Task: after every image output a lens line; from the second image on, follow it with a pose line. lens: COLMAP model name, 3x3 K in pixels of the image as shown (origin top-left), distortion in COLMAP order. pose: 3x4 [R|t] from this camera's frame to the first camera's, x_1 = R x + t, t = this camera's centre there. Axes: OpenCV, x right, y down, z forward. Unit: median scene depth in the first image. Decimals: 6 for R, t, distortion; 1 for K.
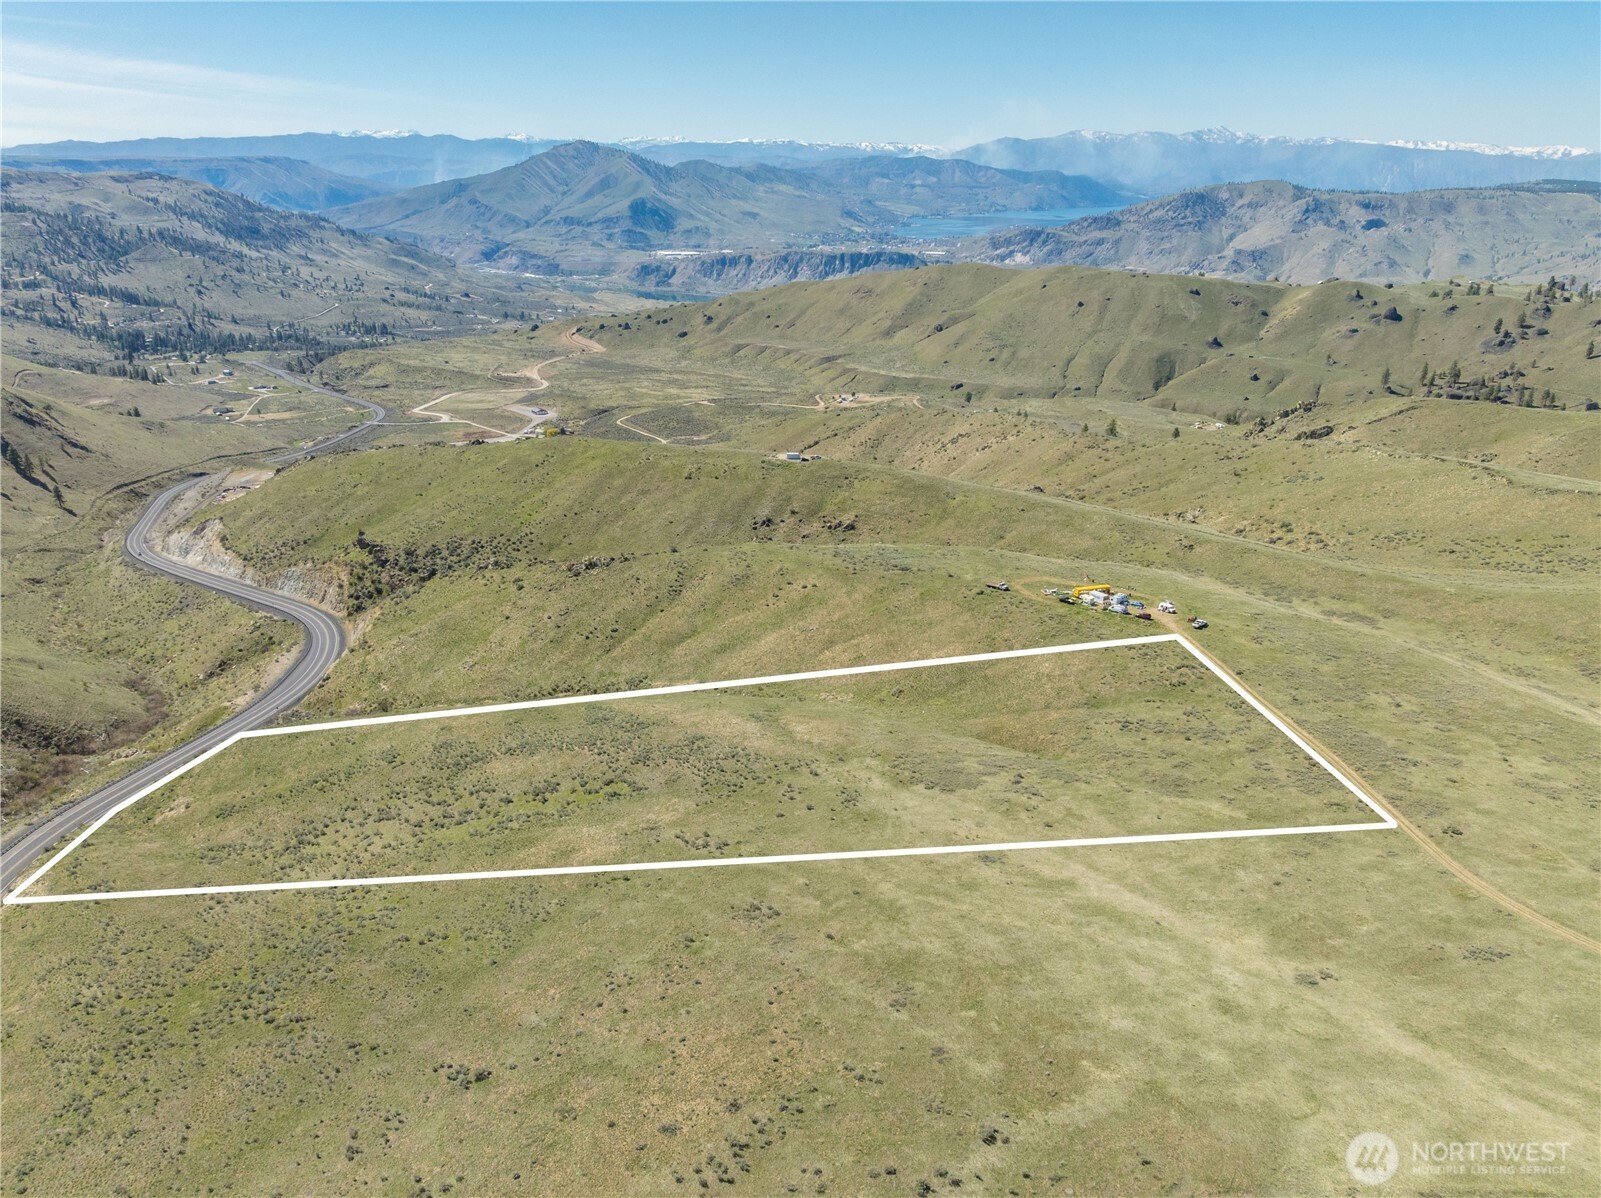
lens RADIAL K [[1127.9, 0, 801.2], [0, 1127.9, 601.3], [0, 0, 1]] dist [-0.047000, 0.015137]
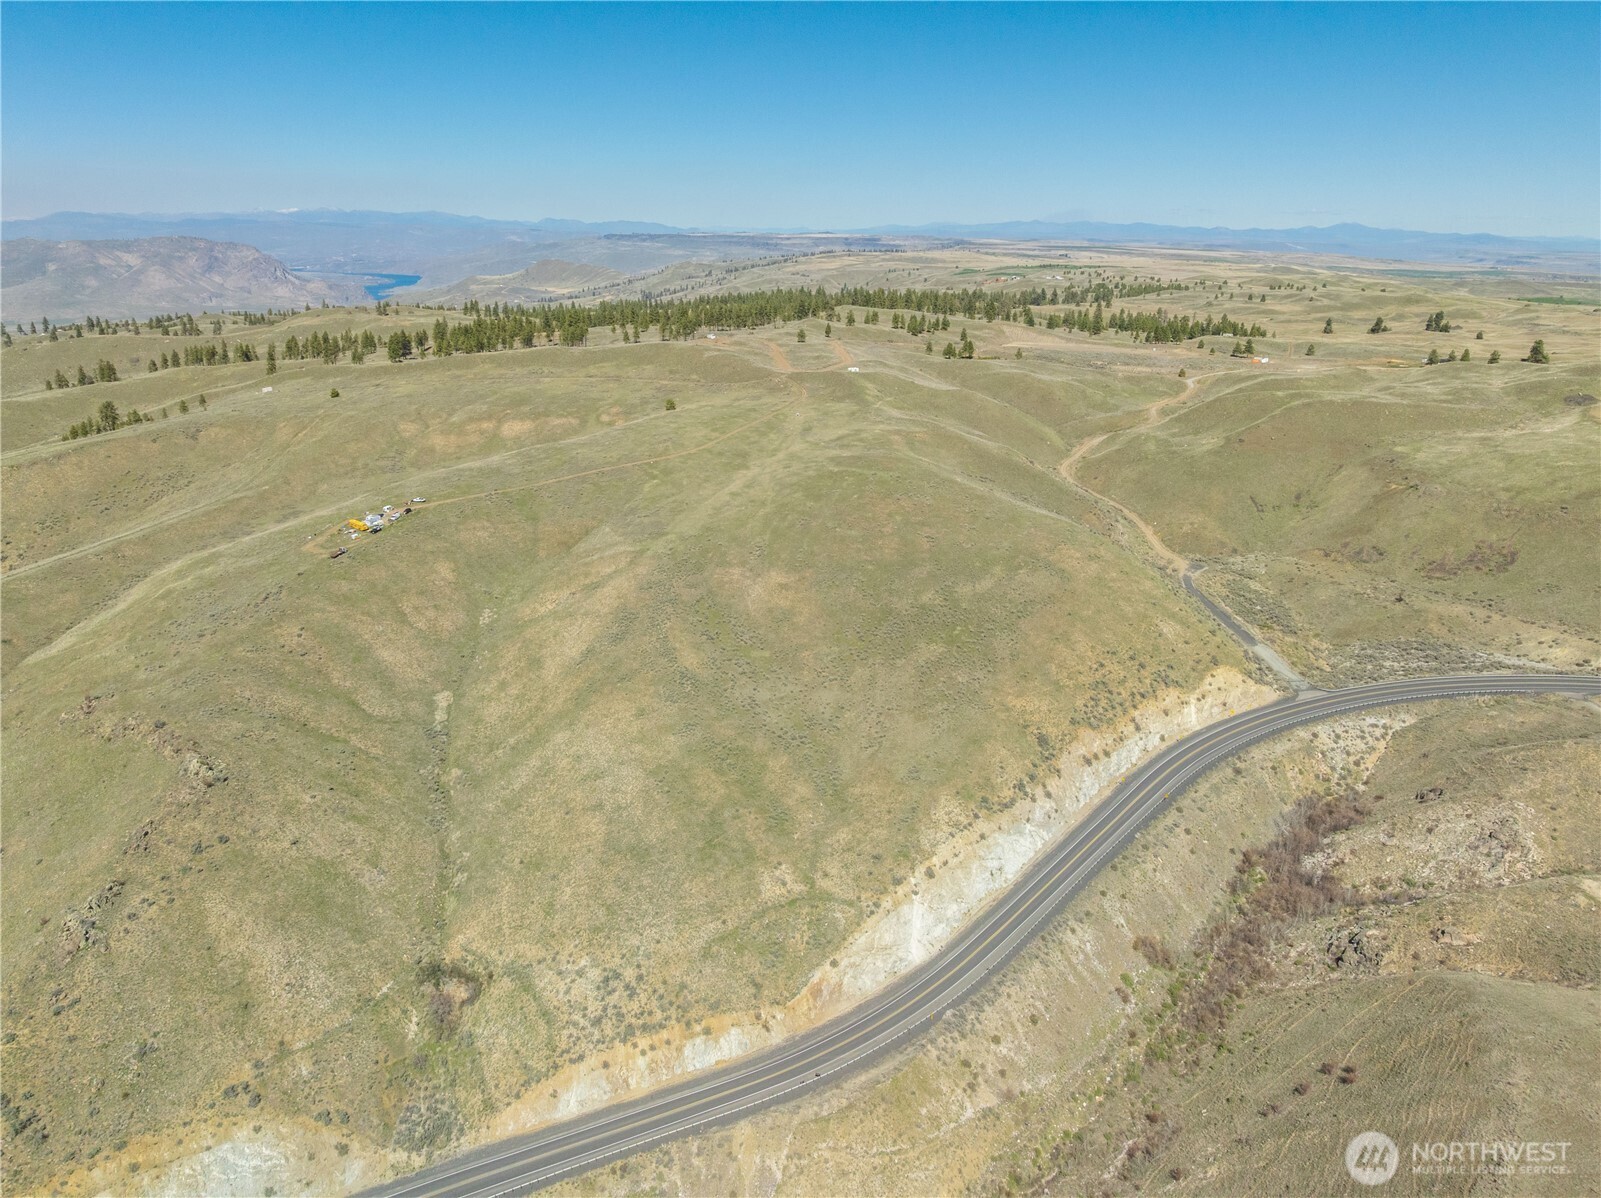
lens RADIAL K [[1128.8, 0, 800.5], [0, 1128.8, 599.0], [0, 0, 1]] dist [-0.038427, 0.001457]
pose [[-0.509711, -0.293580, 0.808706, -0.158592], [0.303130, 0.818419, 0.488163, -0.060679], [-0.805175, 0.493965, -0.328164, 0.144761]]
